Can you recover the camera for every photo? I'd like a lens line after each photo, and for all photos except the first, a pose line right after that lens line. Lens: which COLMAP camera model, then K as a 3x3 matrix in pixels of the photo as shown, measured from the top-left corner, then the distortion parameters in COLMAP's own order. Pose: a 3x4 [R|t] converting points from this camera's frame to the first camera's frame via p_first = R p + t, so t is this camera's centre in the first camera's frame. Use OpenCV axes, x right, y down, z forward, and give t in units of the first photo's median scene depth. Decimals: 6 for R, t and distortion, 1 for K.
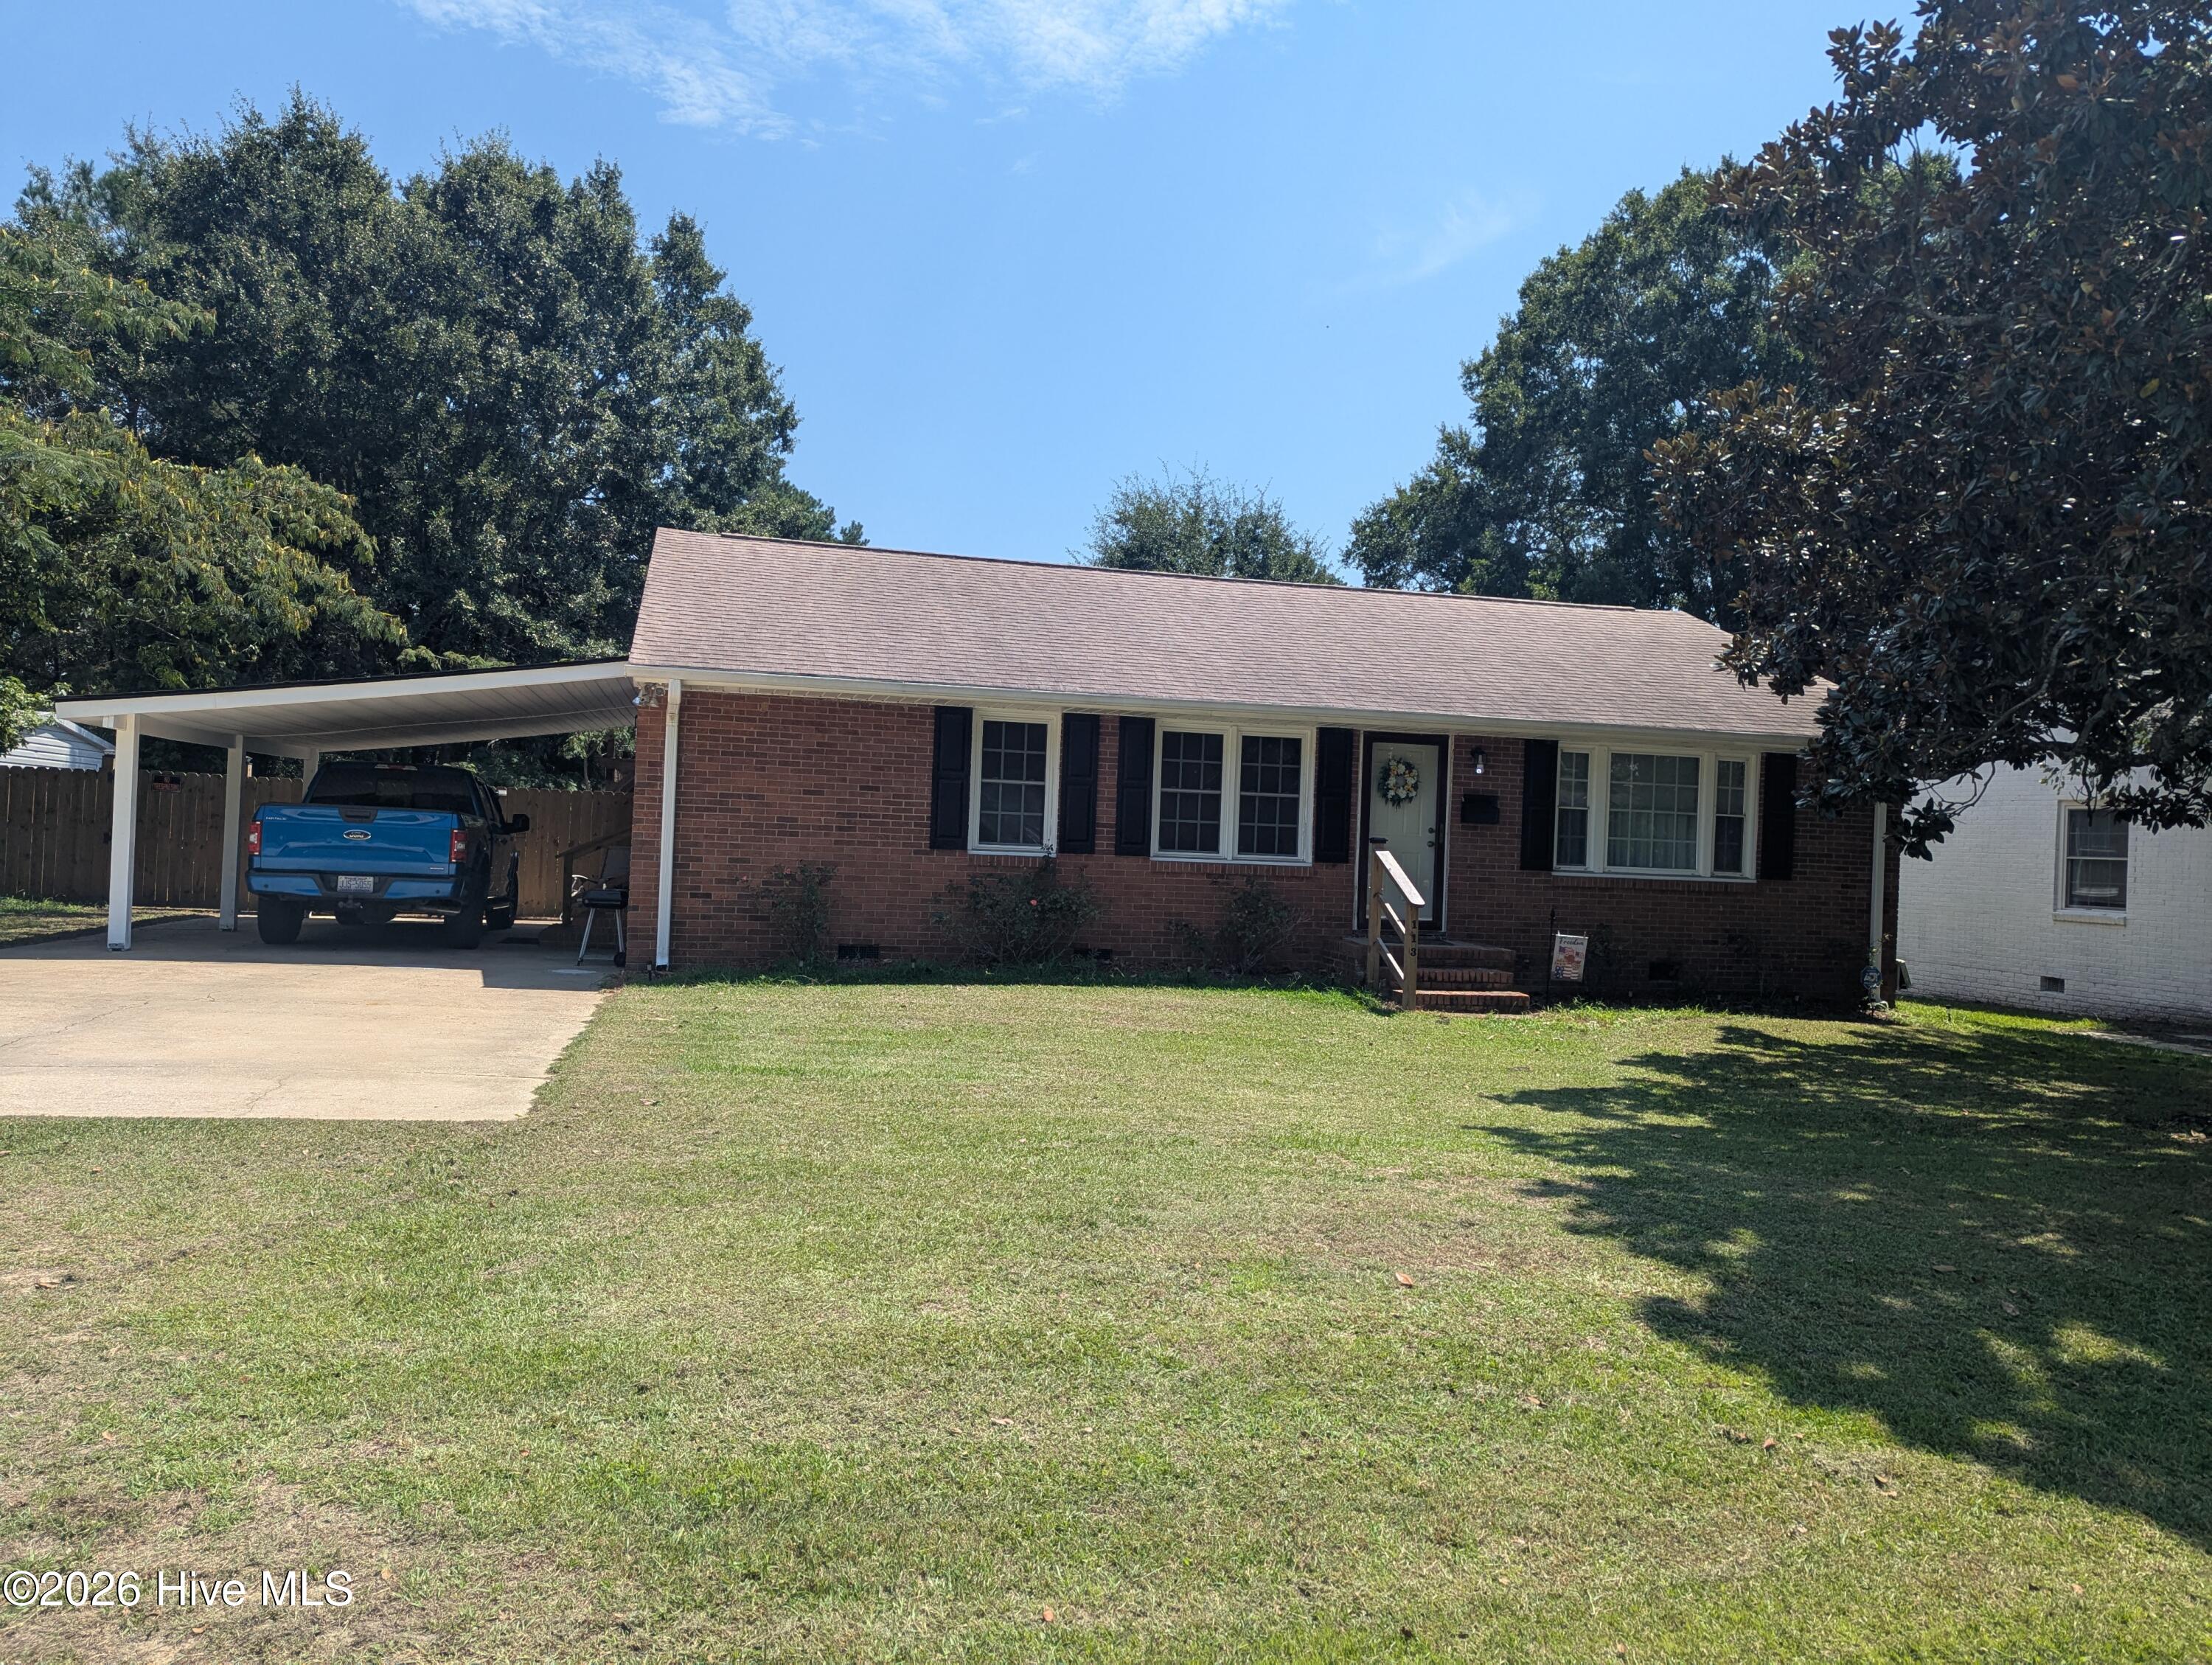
lens RADIAL K [[1637.2, 0, 1106.0], [0, 1637.2, 832.5], [0, 0, 1]] dist [0.043353, -0.005021]
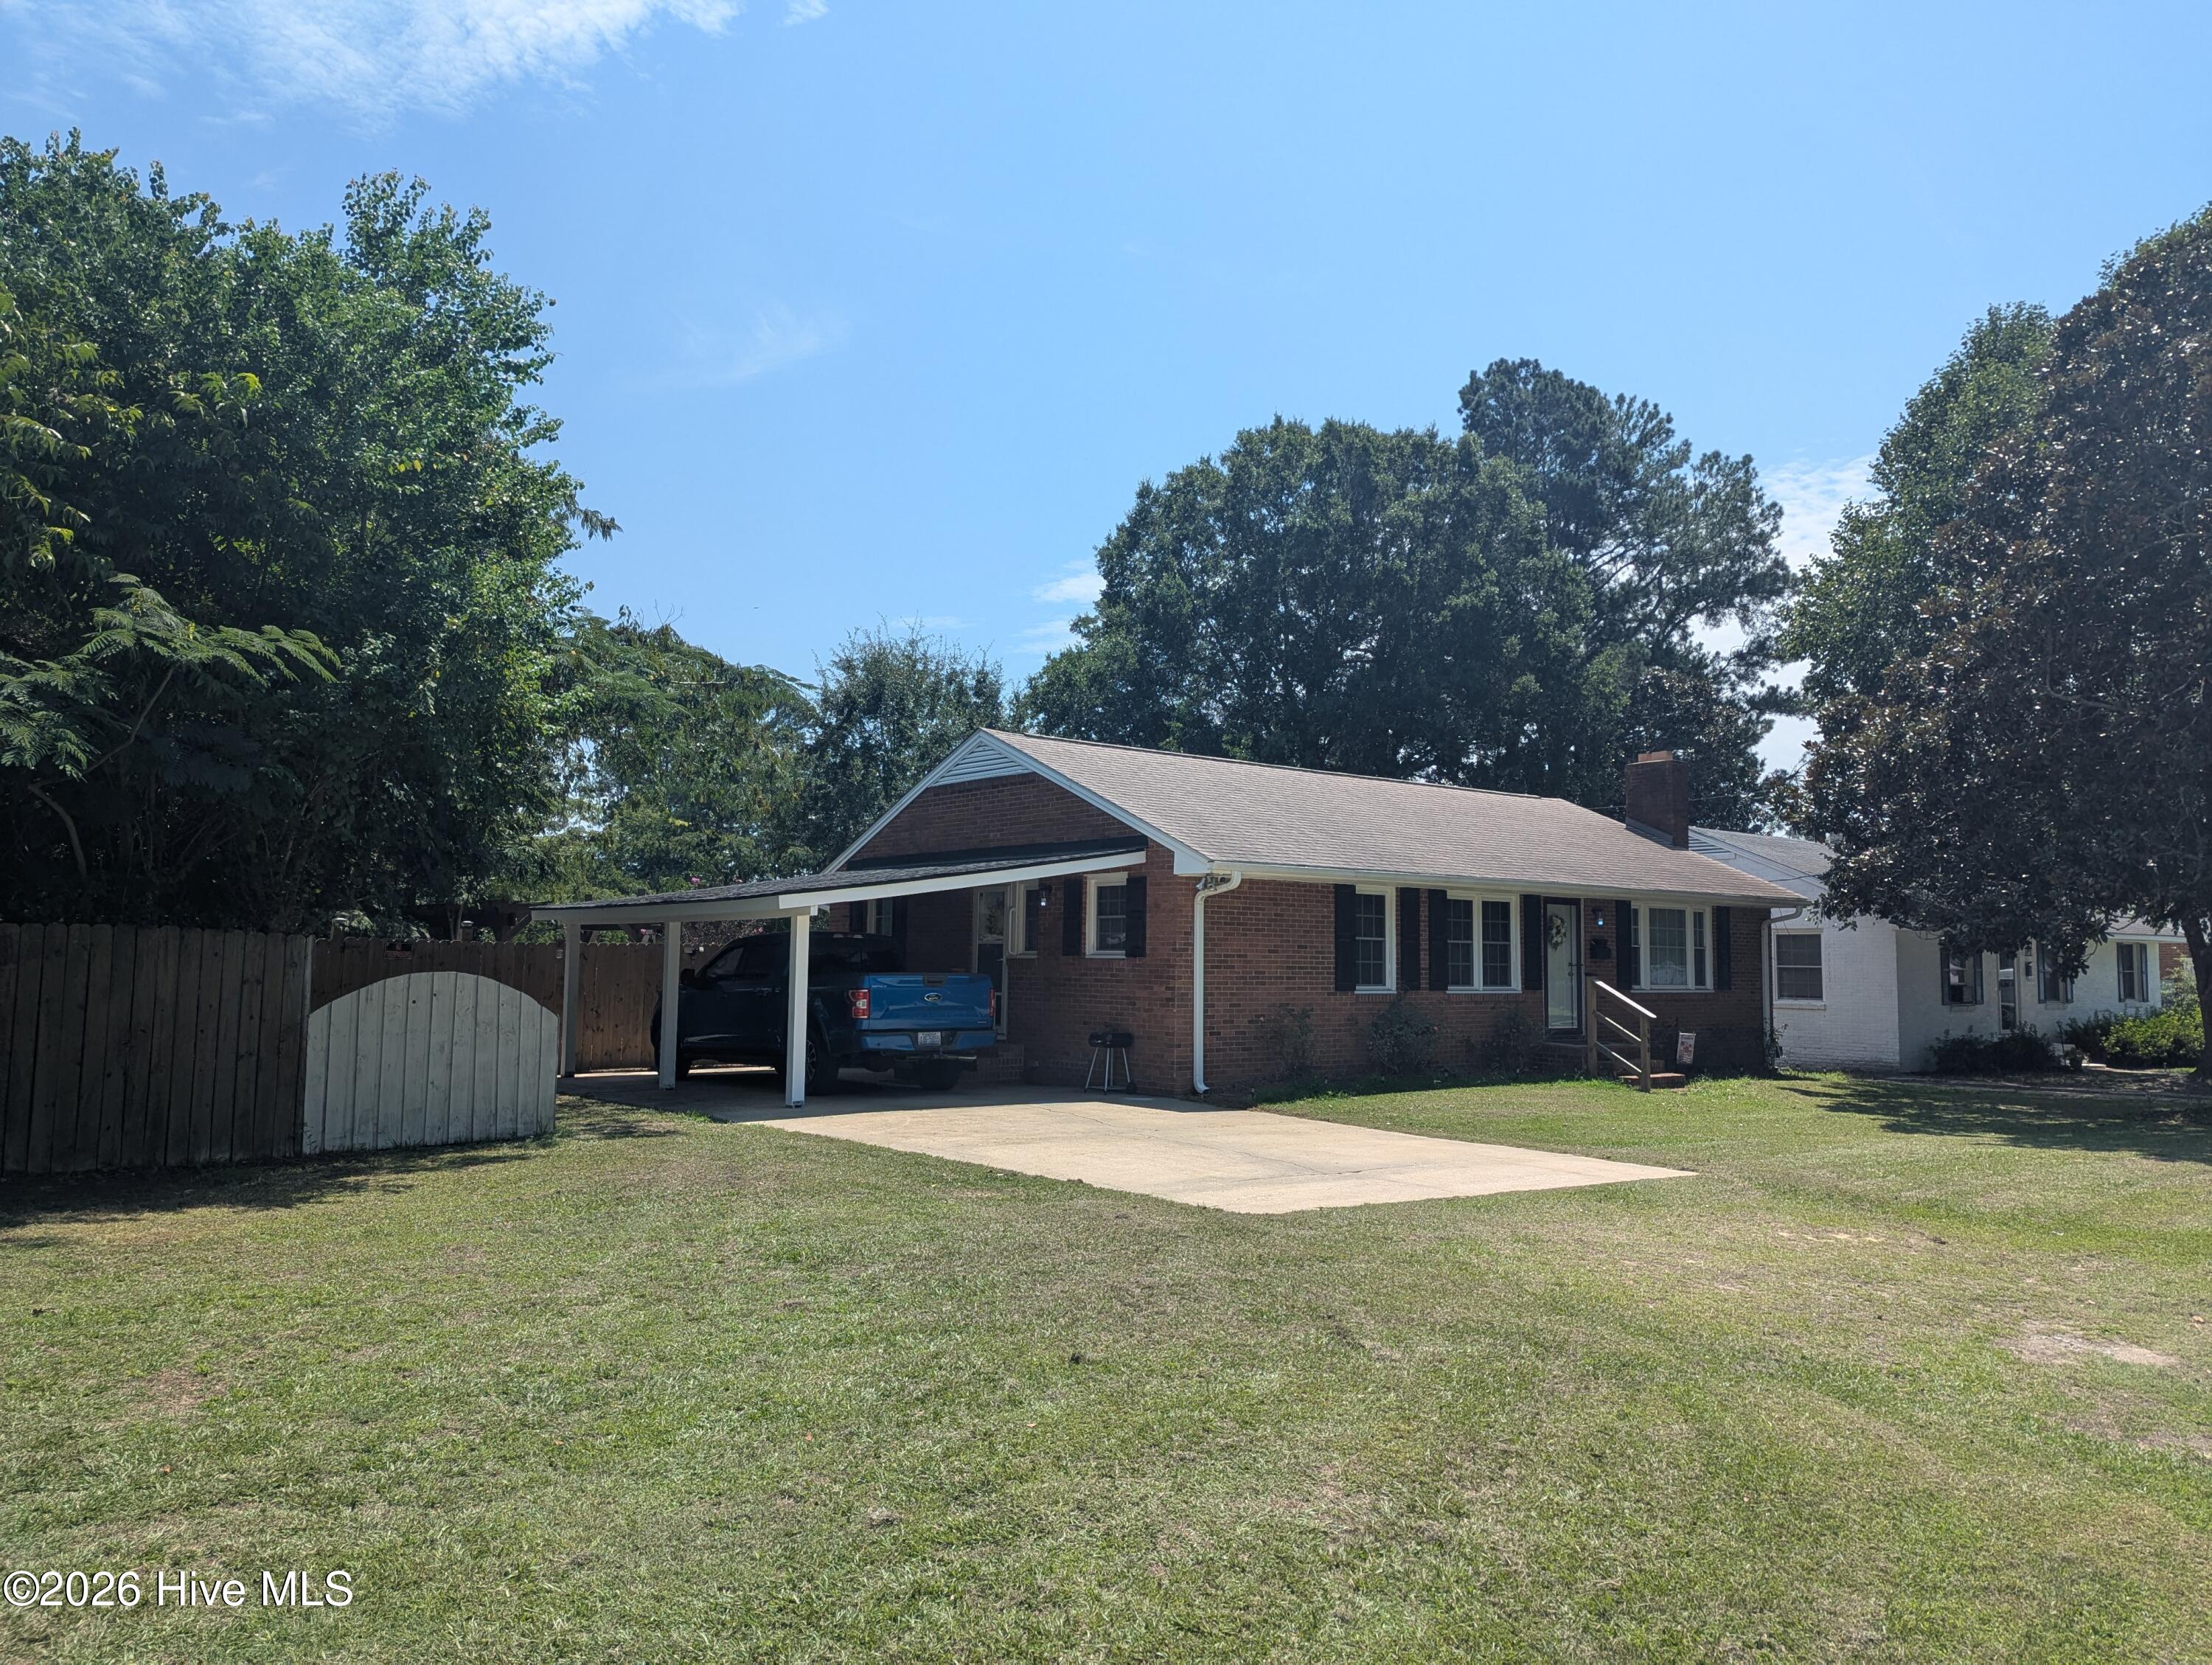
lens RADIAL K [[1892.1, 0, 1073.4], [0, 1892.1, 819.1], [0, 0, 1]] dist [0.070343, -0.073334]
pose [[0.871431, 0.005694, 0.490486, -0.979044], [0.026847, 0.997880, -0.059282, -0.040833], [-0.489783, 0.064828, 0.869431, -0.227715]]
